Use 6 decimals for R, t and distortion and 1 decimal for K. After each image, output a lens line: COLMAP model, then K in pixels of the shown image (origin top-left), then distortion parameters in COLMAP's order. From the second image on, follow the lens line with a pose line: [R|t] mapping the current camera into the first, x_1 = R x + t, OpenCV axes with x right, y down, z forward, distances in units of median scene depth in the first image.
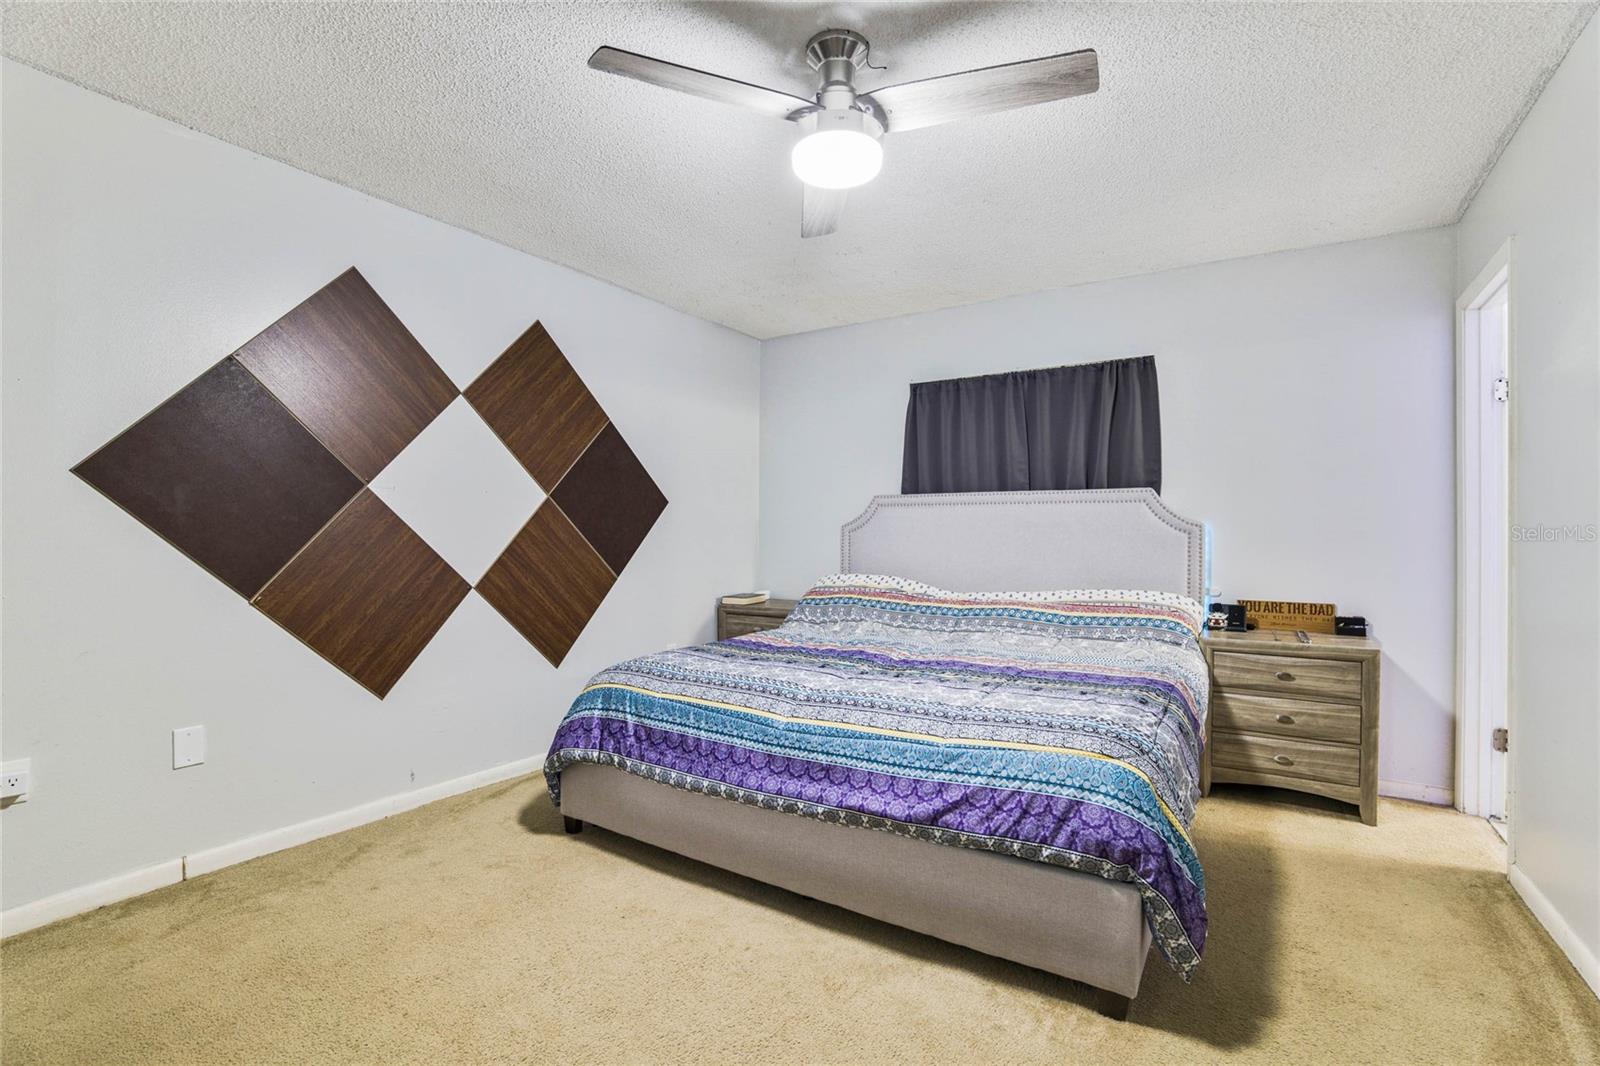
lens RADIAL K [[726.0, 0, 800.0], [0, 726.0, 533.0], [0, 0, 1]] dist [-0.062476, 0.019080]
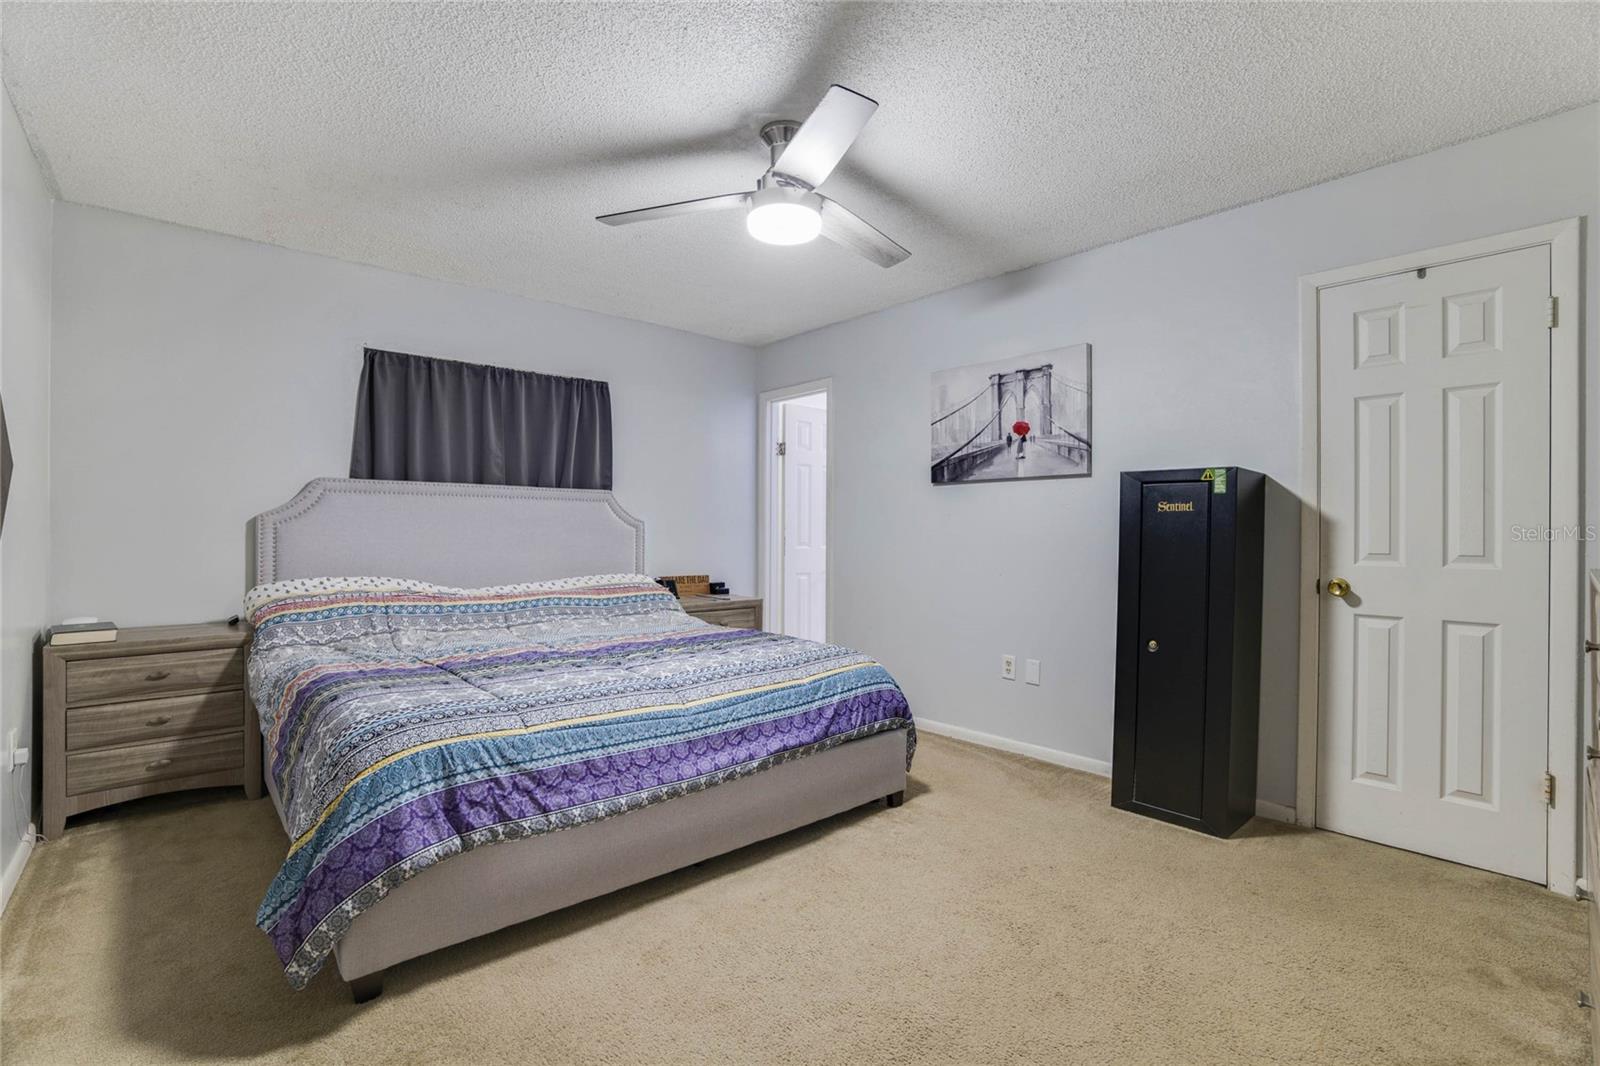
lens RADIAL K [[726.0, 0, 800.0], [0, 726.0, 533.0], [0, 0, 1]] dist [-0.062476, 0.019080]
pose [[0.258630, -0.002875, 0.965972, -0.812627], [-0.008359, 0.999951, 0.005214, 0.001020], [-0.965940, -0.009423, 0.258593, 0.471759]]
